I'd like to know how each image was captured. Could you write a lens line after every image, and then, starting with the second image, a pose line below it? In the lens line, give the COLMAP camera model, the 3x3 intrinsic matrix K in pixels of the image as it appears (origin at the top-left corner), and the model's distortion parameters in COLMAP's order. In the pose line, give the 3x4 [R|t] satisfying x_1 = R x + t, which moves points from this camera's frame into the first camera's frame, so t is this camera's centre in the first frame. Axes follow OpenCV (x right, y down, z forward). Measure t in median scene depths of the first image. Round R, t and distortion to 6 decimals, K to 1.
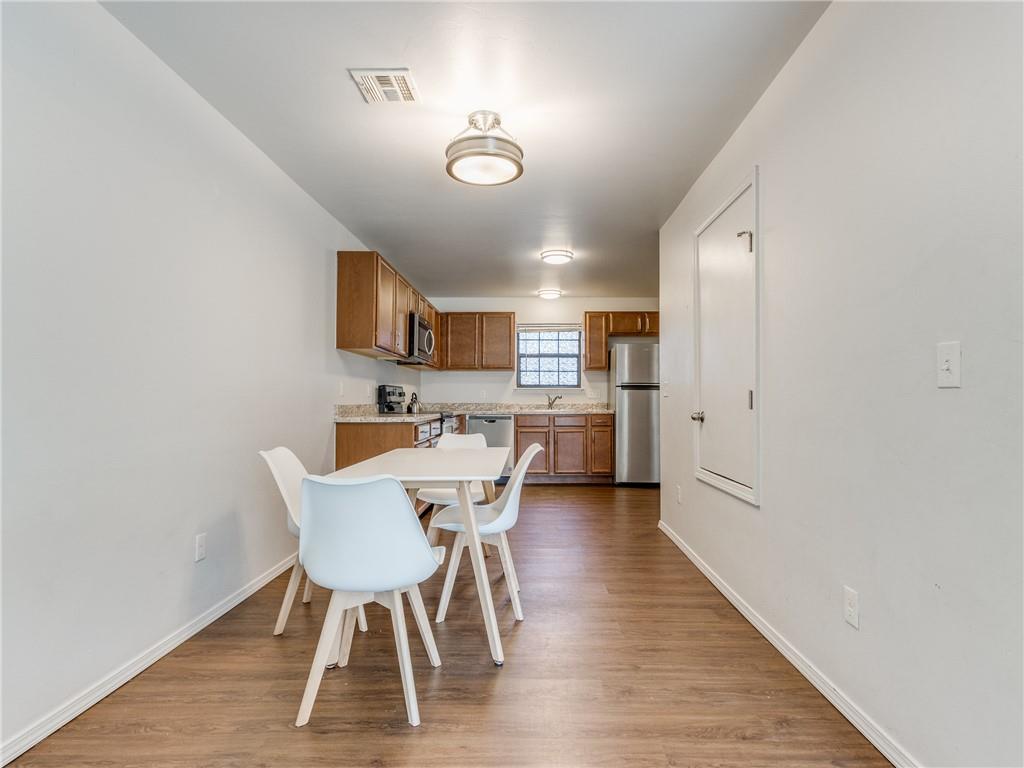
lens RADIAL K [[550.6, 0, 507.7], [0, 550.6, 391.1], [0, 0, 1]] dist [-0.002761, 0.000134]
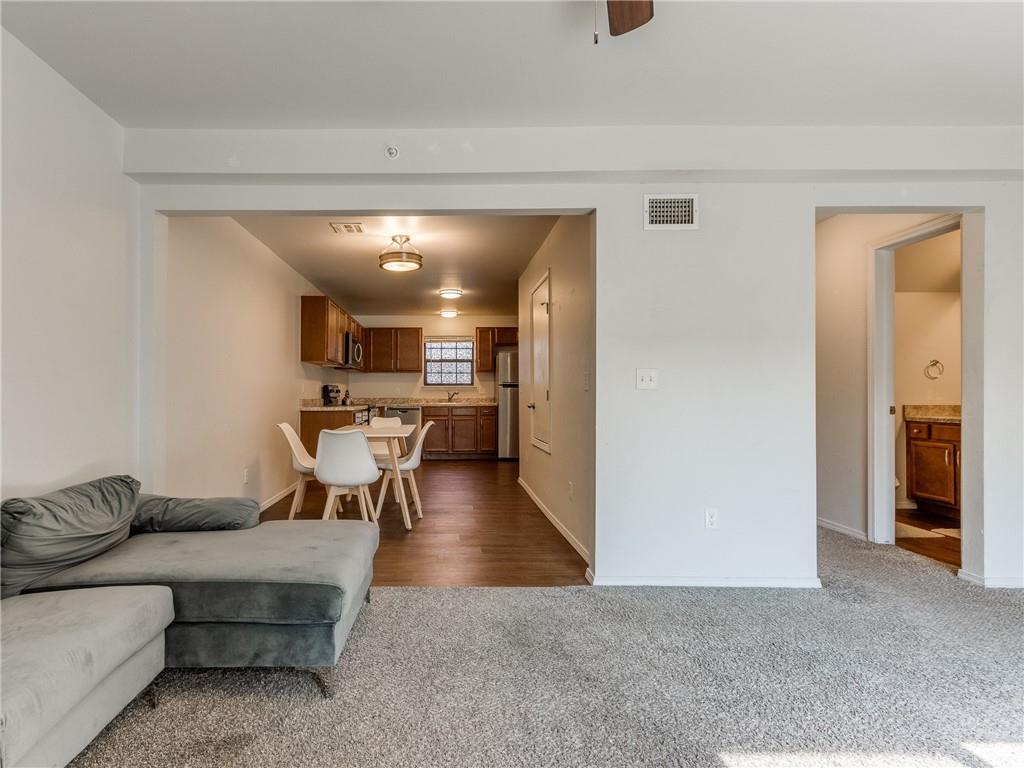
lens RADIAL K [[556.2, 0, 418.3], [0, 556.2, 389.7], [0, 0, 1]] dist [-0.000649, -0.000333]
pose [[0.999996, -0.001094, -0.002473, 0.007208], [0.001110, 0.999978, 0.006610, -0.005943], [0.002466, -0.006613, 0.999975, -0.314069]]
